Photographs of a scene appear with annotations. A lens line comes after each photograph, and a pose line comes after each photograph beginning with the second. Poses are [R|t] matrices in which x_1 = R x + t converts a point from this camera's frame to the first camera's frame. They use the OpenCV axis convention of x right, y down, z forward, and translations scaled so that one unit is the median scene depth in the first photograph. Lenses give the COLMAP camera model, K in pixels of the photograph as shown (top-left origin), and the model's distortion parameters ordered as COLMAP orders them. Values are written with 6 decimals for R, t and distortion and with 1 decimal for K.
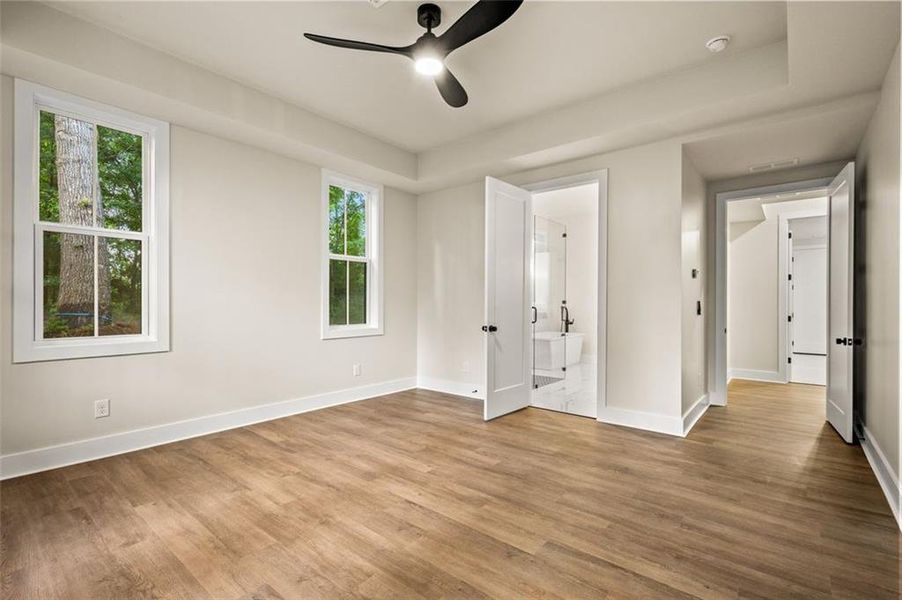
lens RADIAL K [[413.9, 0, 451.0], [0, 413.9, 300.0], [0, 0, 1]] dist [0.013318, -0.003885]
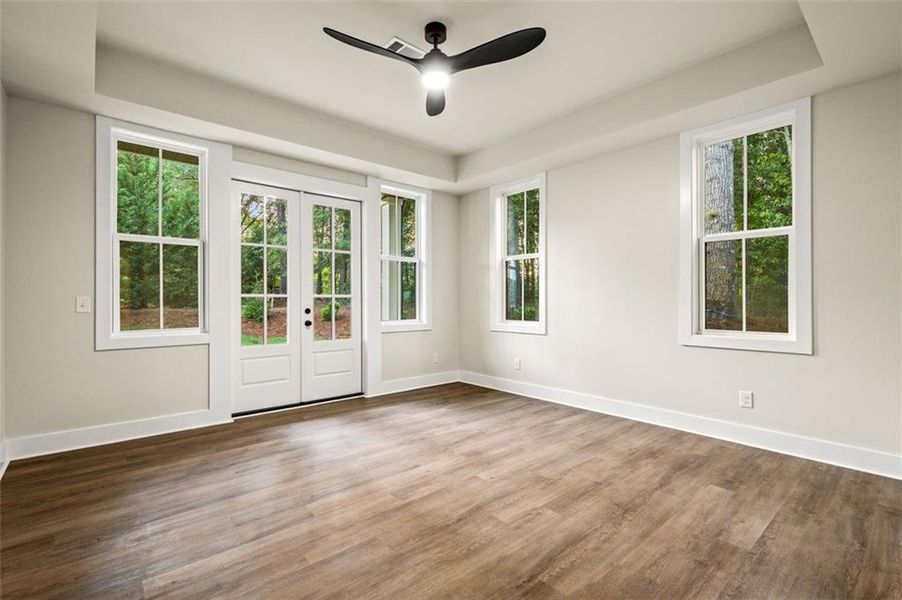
lens RADIAL K [[413.9, 0, 451.0], [0, 413.9, 300.0], [0, 0, 1]] dist [0.013318, -0.003885]
pose [[-0.164204, -0.001370, -0.986425, 0.828496], [0.006476, 0.999976, -0.002467, 0.007515], [0.986405, -0.006793, -0.164191, 1.012022]]
